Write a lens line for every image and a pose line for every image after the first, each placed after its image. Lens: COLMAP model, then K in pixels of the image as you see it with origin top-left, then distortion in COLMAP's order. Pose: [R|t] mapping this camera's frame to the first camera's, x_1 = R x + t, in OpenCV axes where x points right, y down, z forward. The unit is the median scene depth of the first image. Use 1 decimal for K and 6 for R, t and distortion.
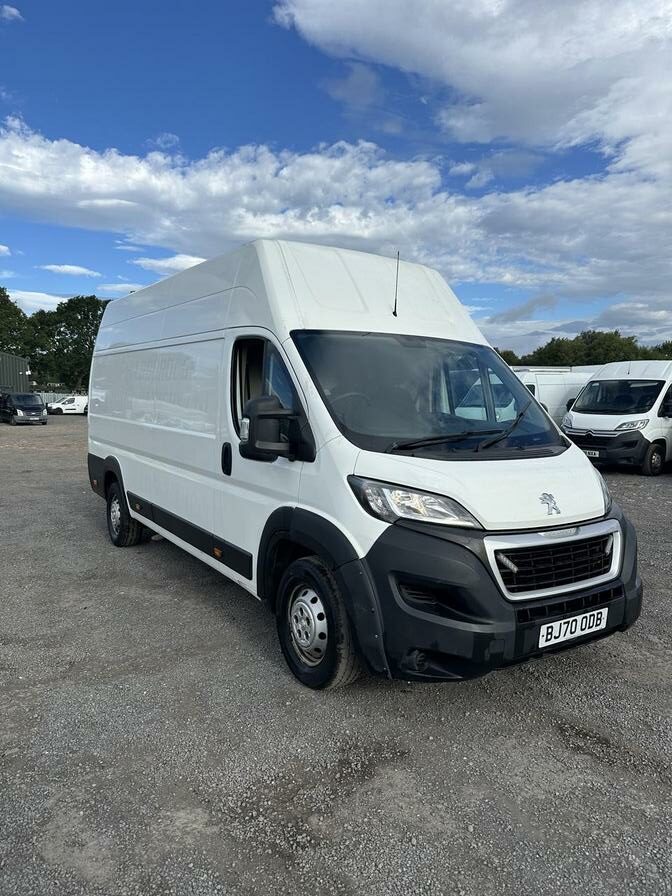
lens RADIAL K [[626.0, 0, 336.0], [0, 626.0, 448.0], [0, 0, 1]] dist [0.001010, -0.001053]
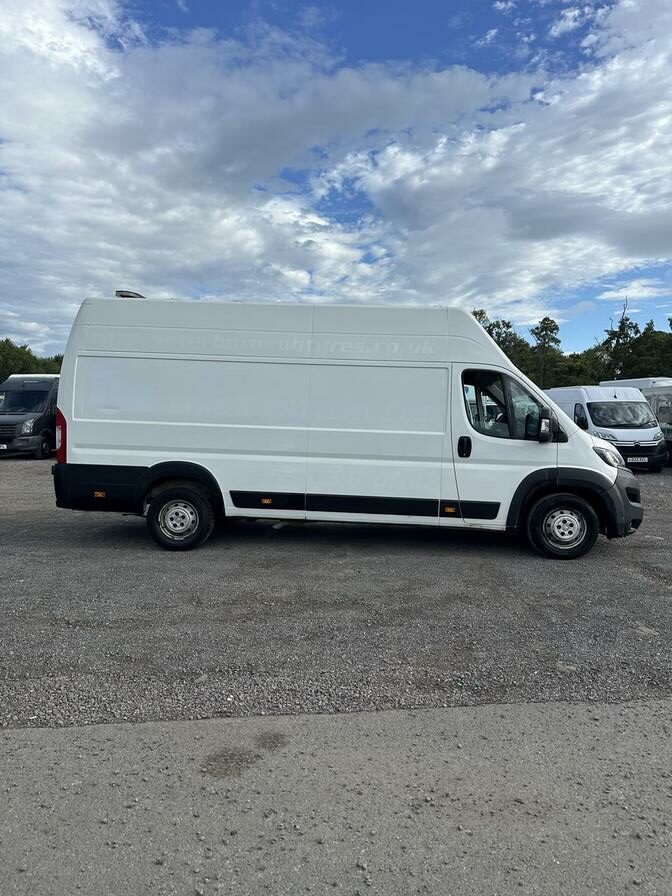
lens RADIAL K [[639.8, 0, 325.4], [0, 639.8, 462.6], [0, 0, 1]] dist [0.015654, -0.006200]
pose [[0.595907, -0.053808, 0.801249, -1.613403], [0.050267, 0.998295, 0.029656, -0.009866], [-0.801479, 0.022604, 0.597596, 0.320676]]
